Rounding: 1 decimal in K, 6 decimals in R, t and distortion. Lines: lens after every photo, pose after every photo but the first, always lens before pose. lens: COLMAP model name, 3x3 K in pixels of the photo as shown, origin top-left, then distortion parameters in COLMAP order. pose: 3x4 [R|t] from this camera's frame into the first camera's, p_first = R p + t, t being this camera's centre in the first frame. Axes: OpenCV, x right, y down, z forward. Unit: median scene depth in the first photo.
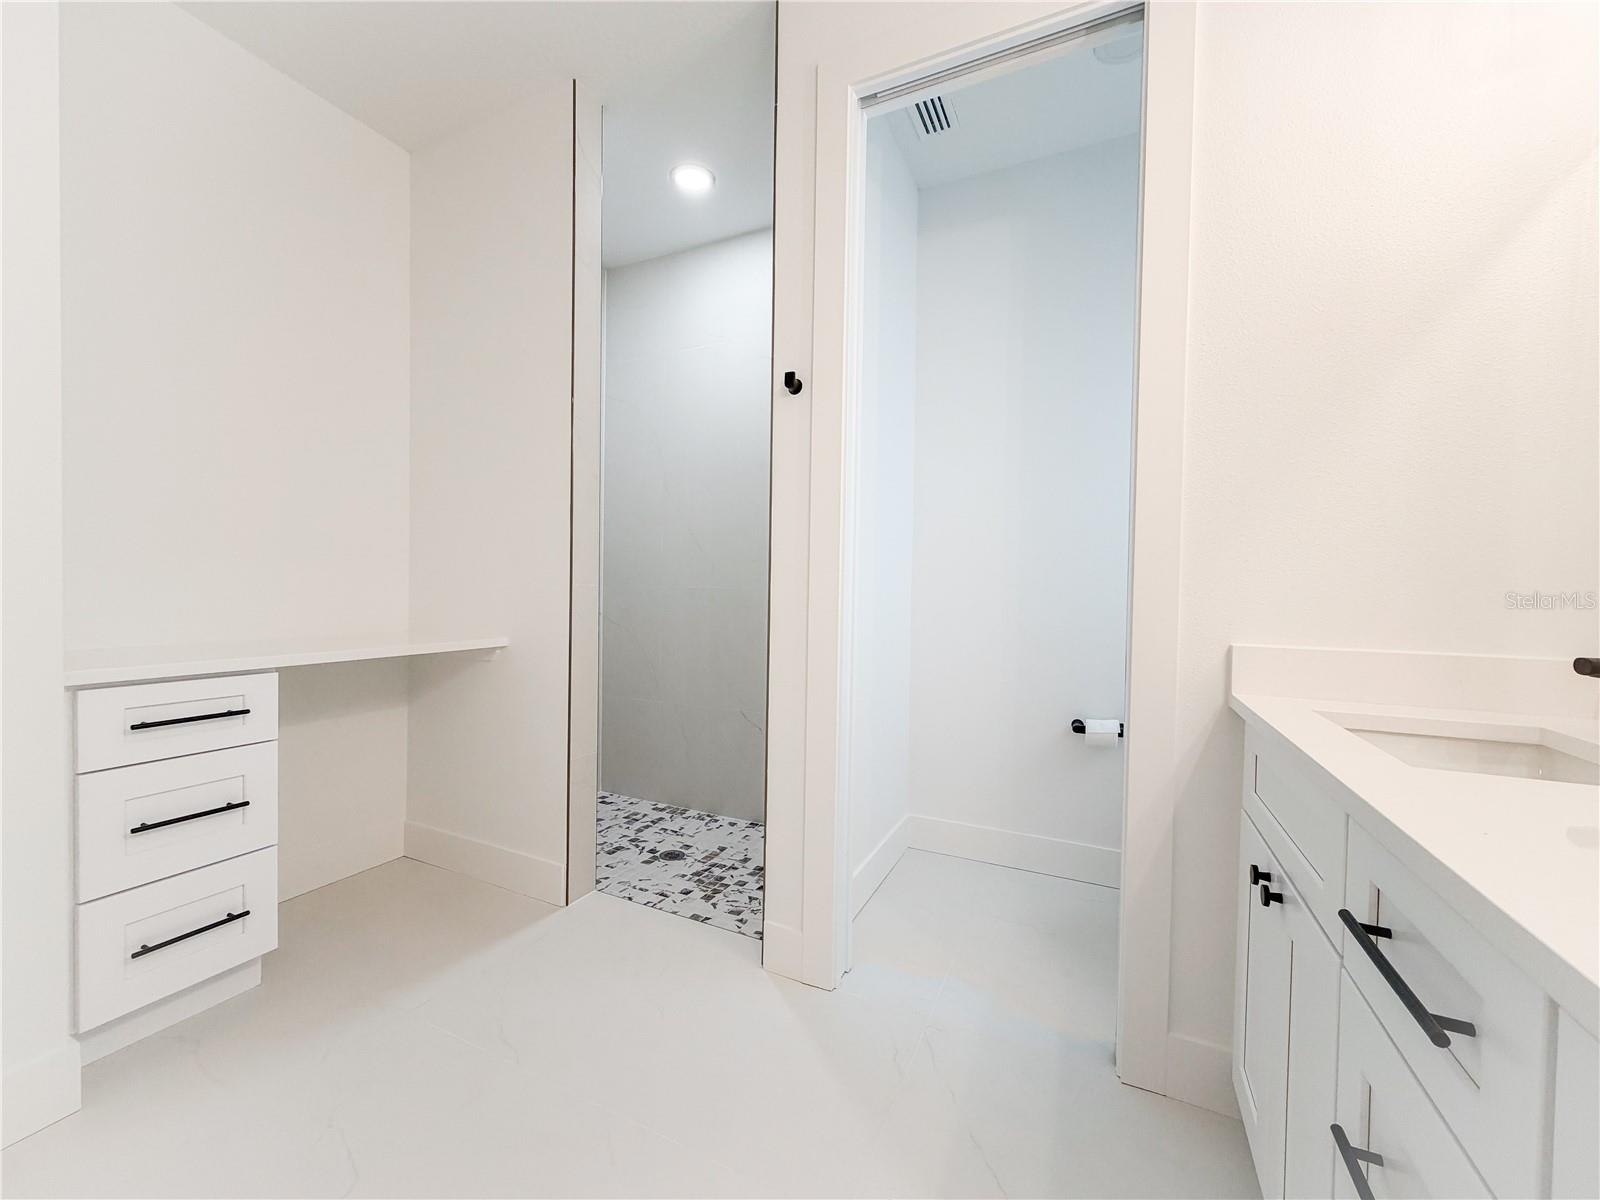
lens RADIAL K [[642.9, 0, 800.0], [0, 642.9, 600.0], [0, 0, 1]] dist [0.000417, 0.000307]
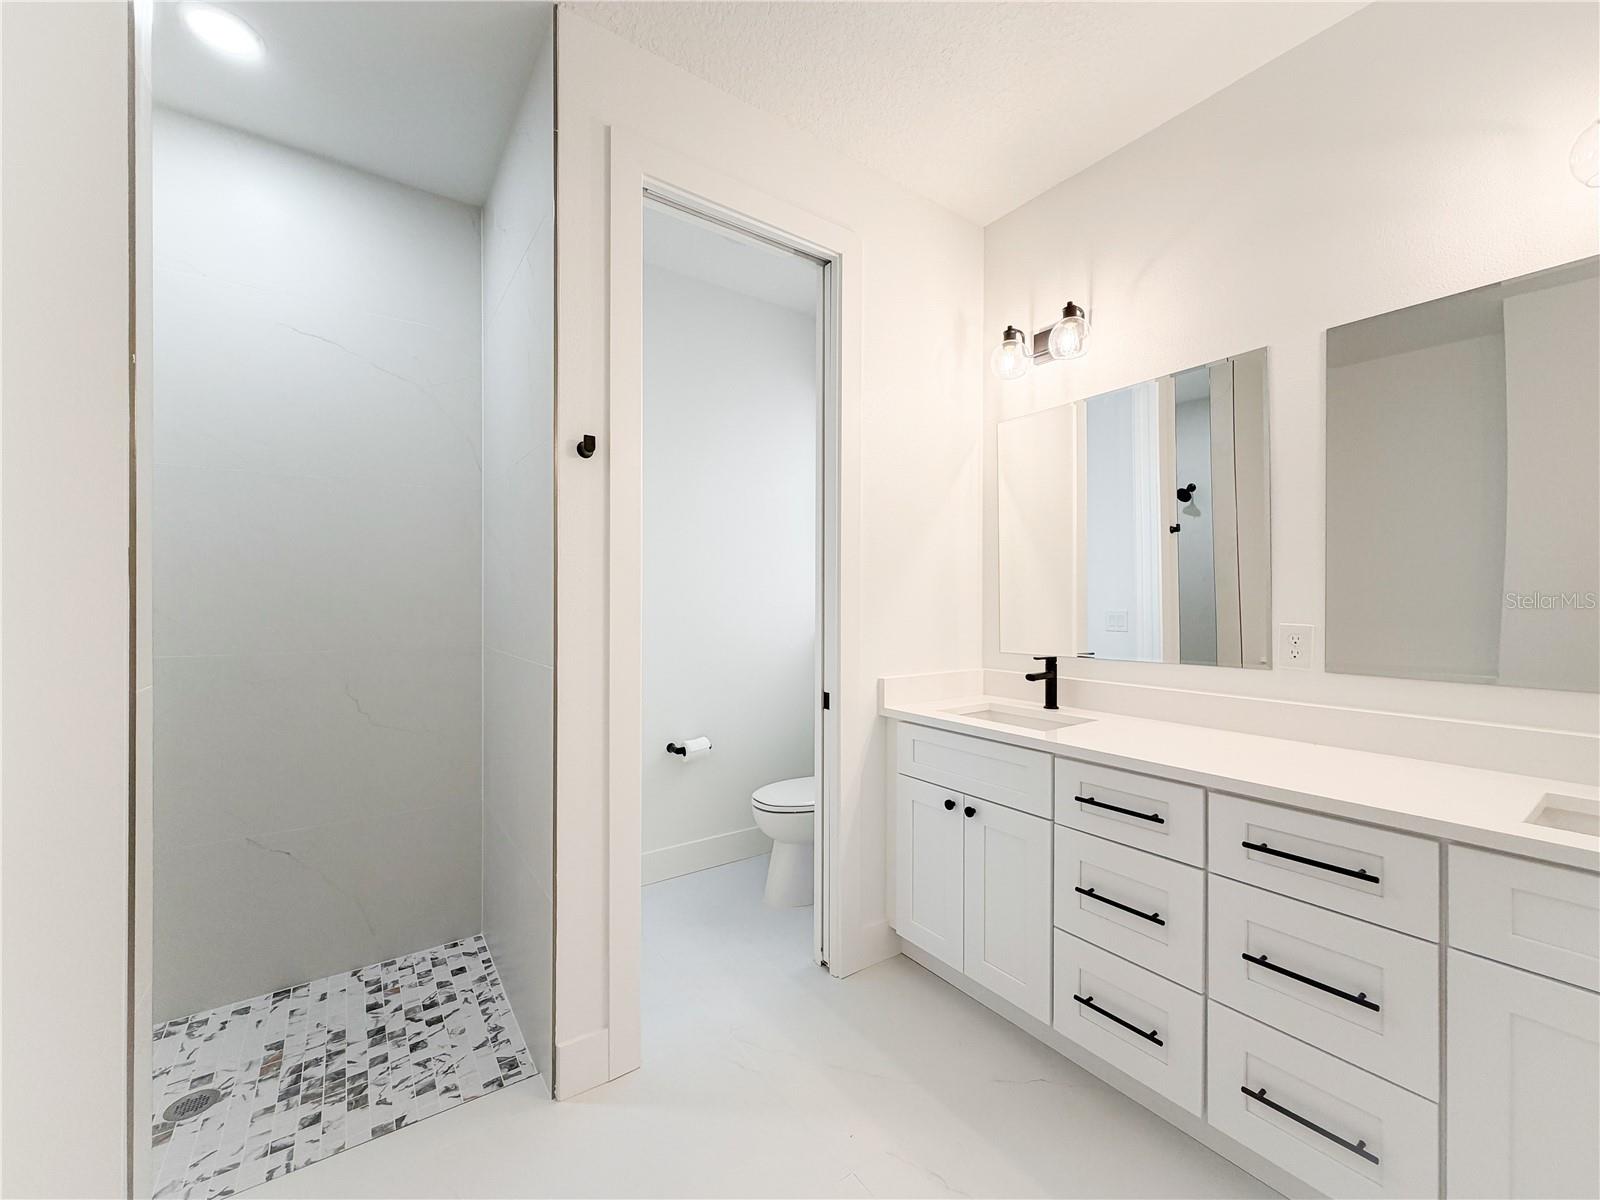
lens RADIAL K [[642.9, 0, 800.0], [0, 642.9, 600.0], [0, 0, 1]] dist [0.000417, 0.000307]
pose [[0.482894, -0.018187, 0.875490, -0.520329], [0.022386, 0.999714, 0.008420, -0.088624], [-0.875392, 0.015533, 0.483163, 0.219284]]
